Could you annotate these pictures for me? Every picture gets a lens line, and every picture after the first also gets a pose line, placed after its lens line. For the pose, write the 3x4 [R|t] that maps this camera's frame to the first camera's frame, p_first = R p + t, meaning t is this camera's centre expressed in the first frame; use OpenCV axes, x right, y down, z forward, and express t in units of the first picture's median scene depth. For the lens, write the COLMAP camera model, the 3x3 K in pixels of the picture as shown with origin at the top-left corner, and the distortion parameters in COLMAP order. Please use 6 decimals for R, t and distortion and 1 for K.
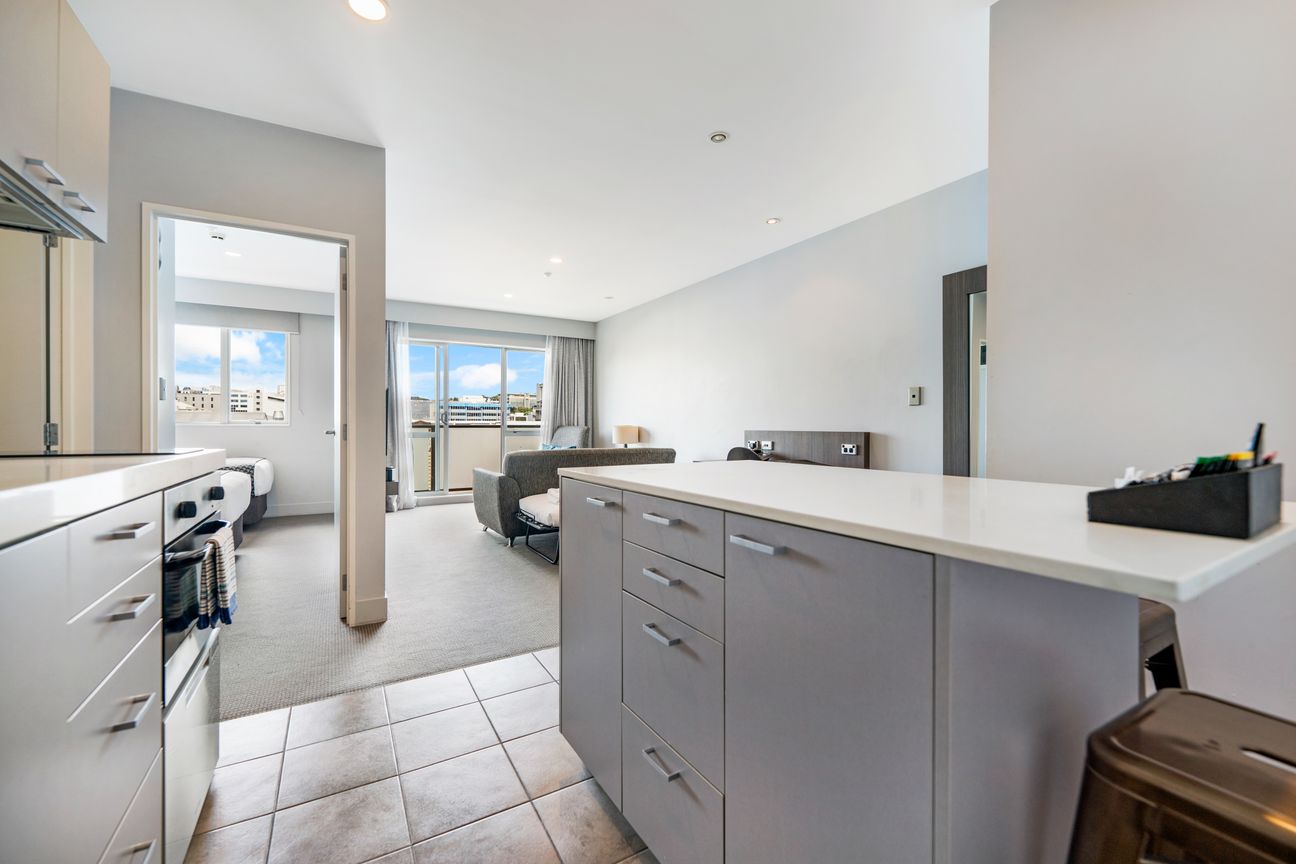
lens RADIAL K [[528.3, 0, 646.4], [0, 528.3, 410.3], [0, 0, 1]] dist [0.001108, 0.000142]
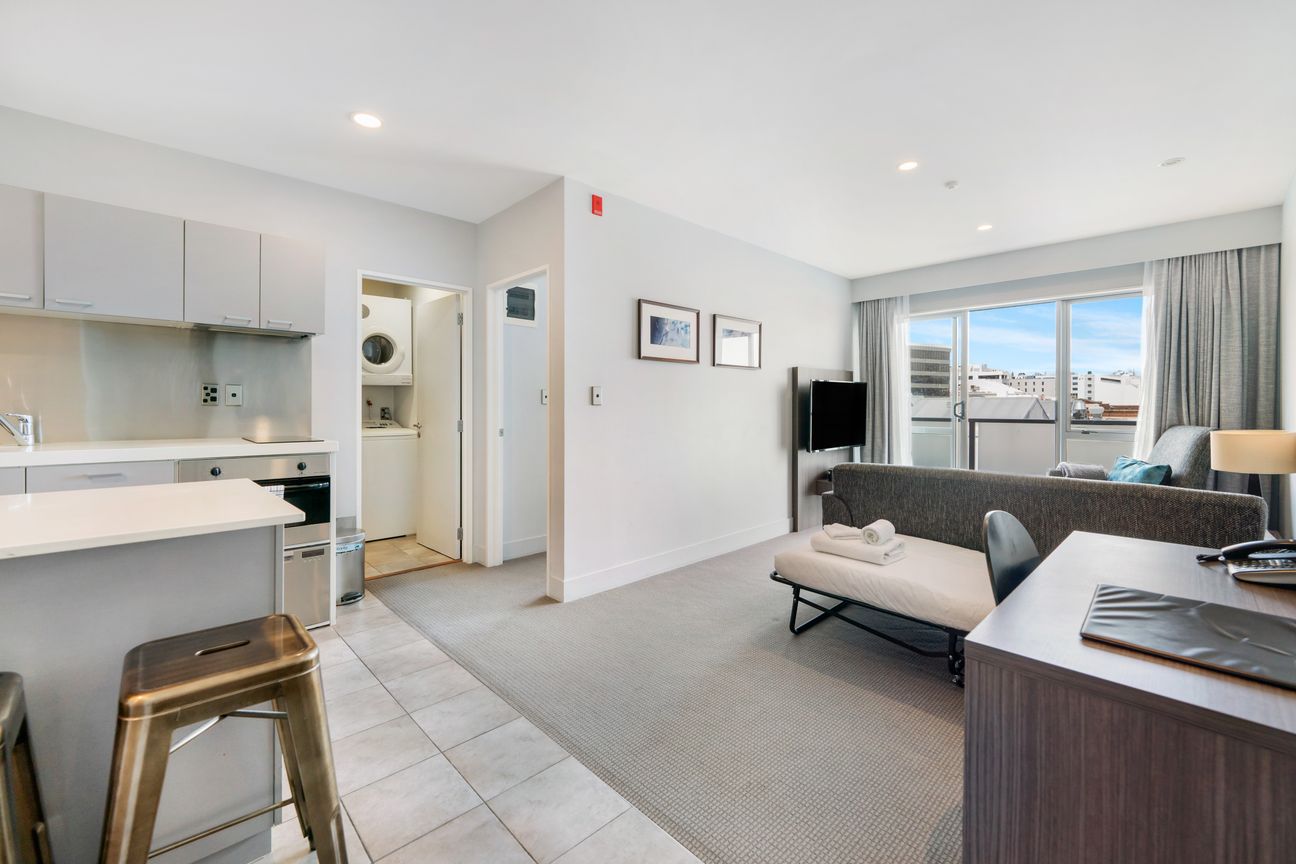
lens RADIAL K [[528.3, 0, 646.4], [0, 528.3, 410.3], [0, 0, 1]] dist [0.001108, 0.000142]
pose [[0.224126, 0.006529, -0.974538, 0.239981], [0.024688, 0.999619, 0.012375, -0.004951], [0.974247, -0.026833, 0.223880, 0.357851]]
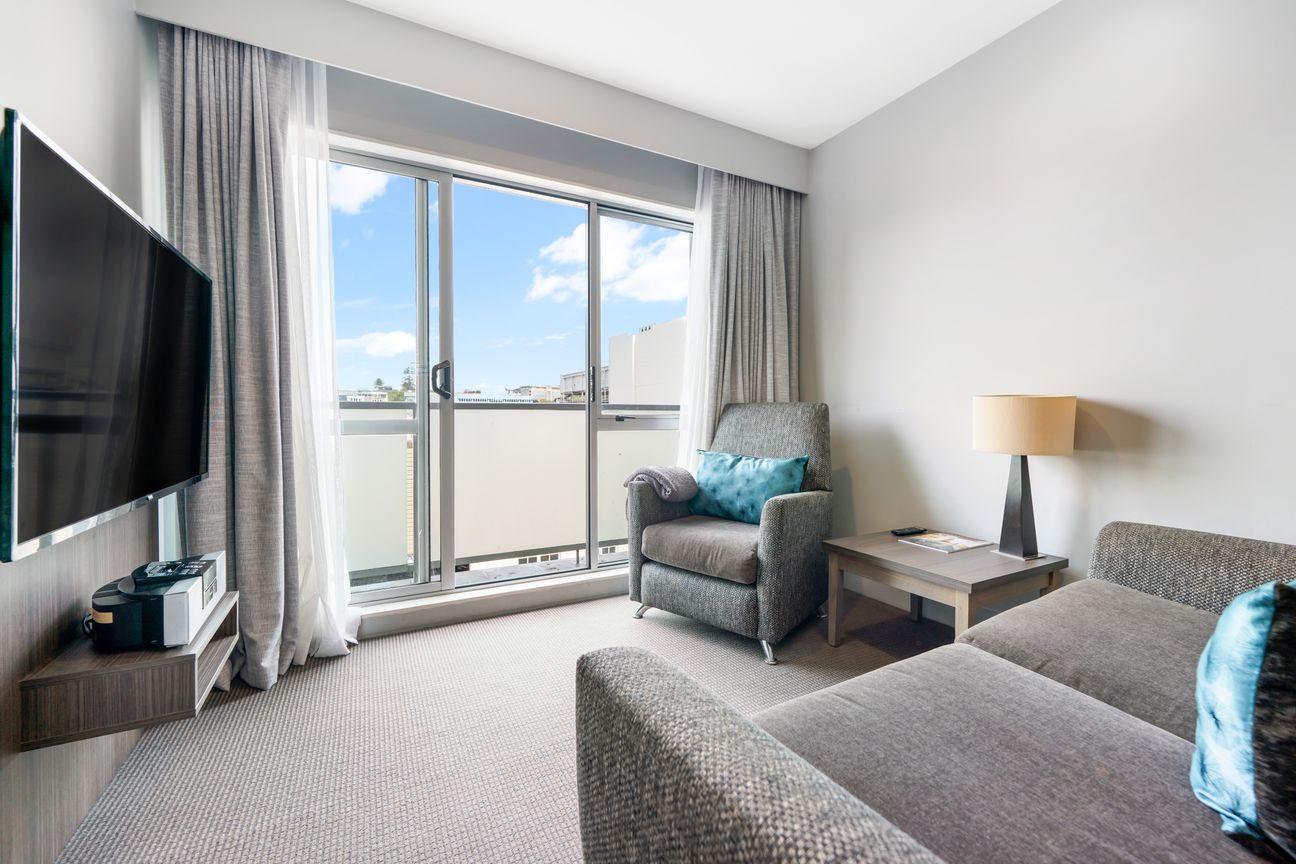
lens RADIAL K [[528.3, 0, 646.4], [0, 528.3, 410.3], [0, 0, 1]] dist [0.001108, 0.000142]
pose [[0.999188, 0.004969, -0.039995, -0.210737], [-0.003486, 0.999307, 0.037066, 0.020093], [0.040151, -0.036896, 0.998512, 0.599360]]
